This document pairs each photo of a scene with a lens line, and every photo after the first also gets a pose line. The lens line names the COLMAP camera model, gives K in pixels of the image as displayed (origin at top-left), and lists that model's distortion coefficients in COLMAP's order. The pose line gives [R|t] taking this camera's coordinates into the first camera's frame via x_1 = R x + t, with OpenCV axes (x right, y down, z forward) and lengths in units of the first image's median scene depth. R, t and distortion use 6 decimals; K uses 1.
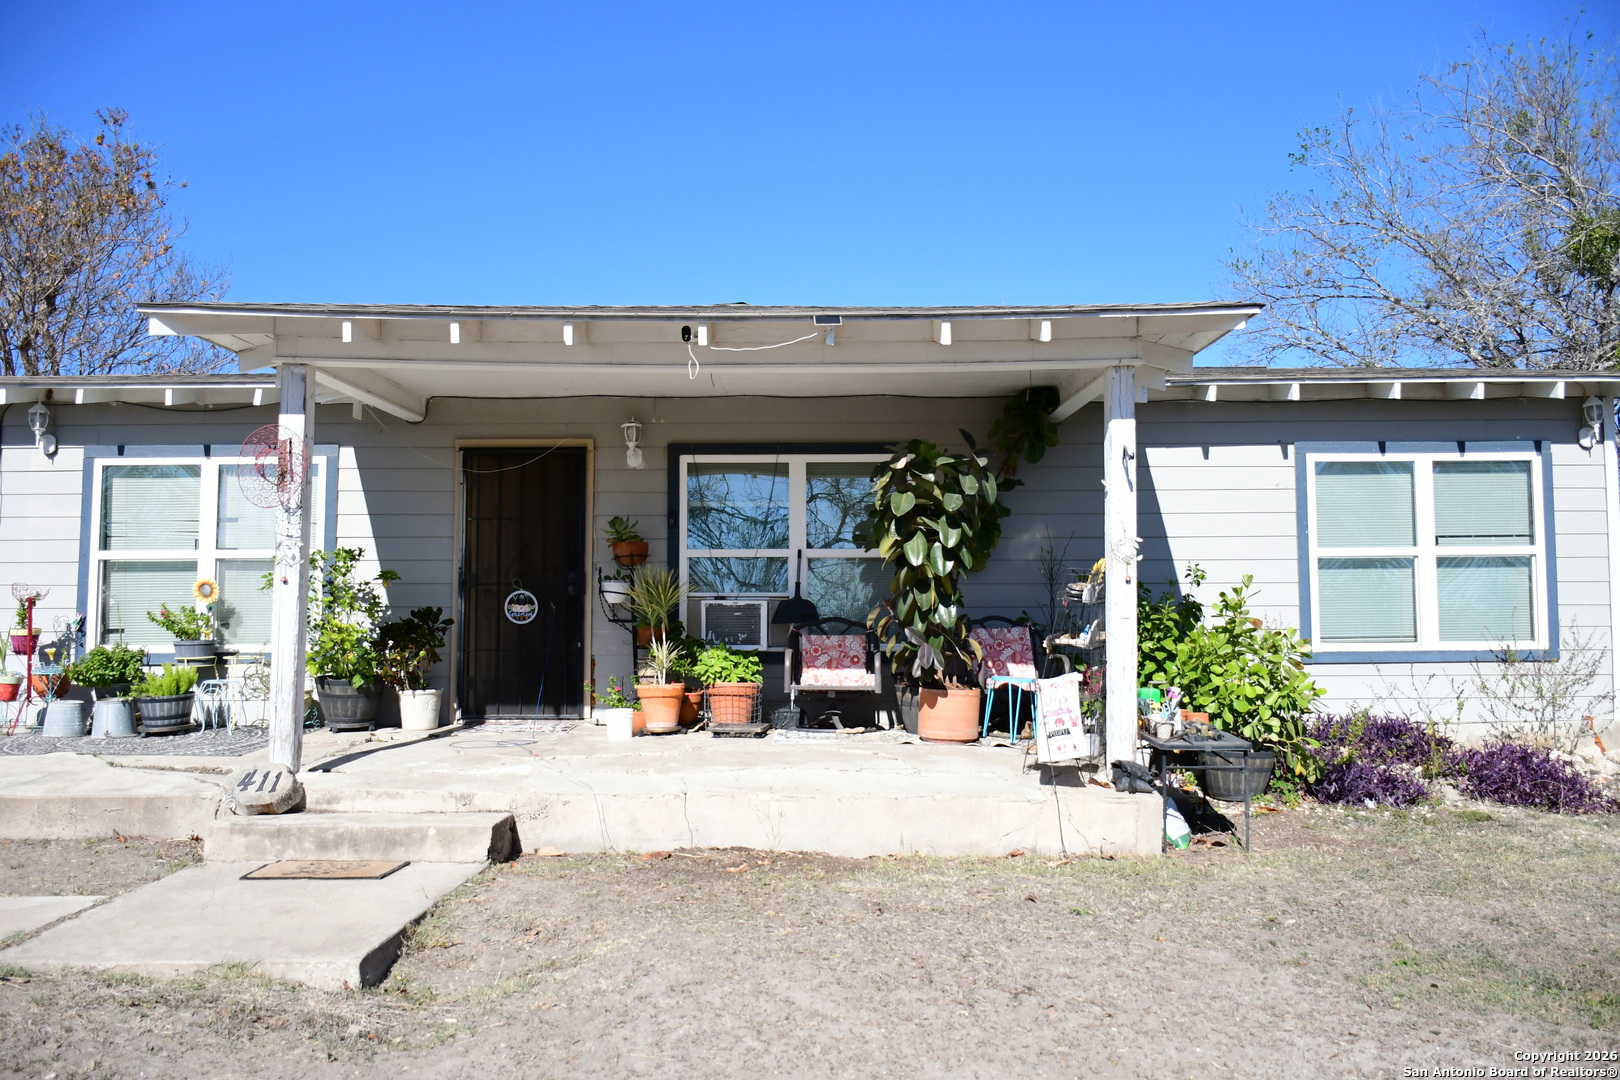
lens RADIAL K [[1260.6, 0, 810.5], [0, 1260.6, 544.2], [0, 0, 1]] dist [-0.007125, -0.003190]
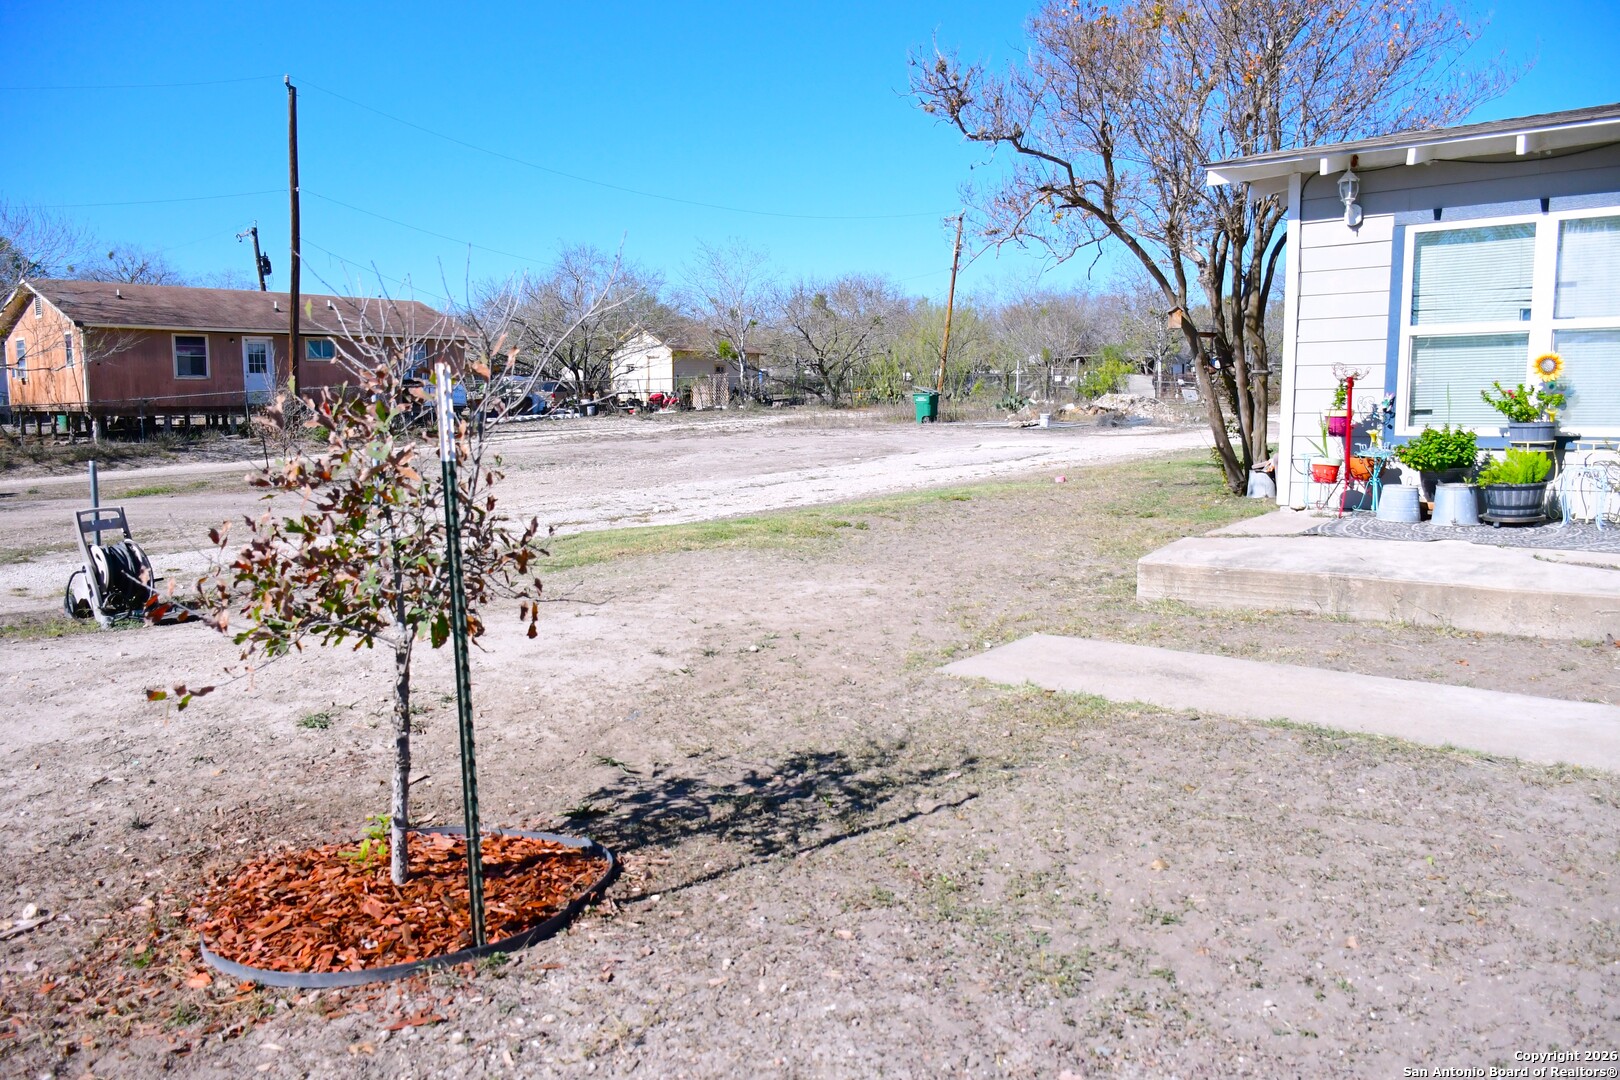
lens RADIAL K [[1260.6, 0, 809.2], [0, 1260.6, 537.1], [0, 0, 1]] dist [-0.007125, -0.003190]
pose [[0.782777, 0.059578, -0.619443, -0.327913], [0.043153, 0.987814, 0.149540, 0.000927], [0.620804, -0.143787, 0.770667, -0.023000]]
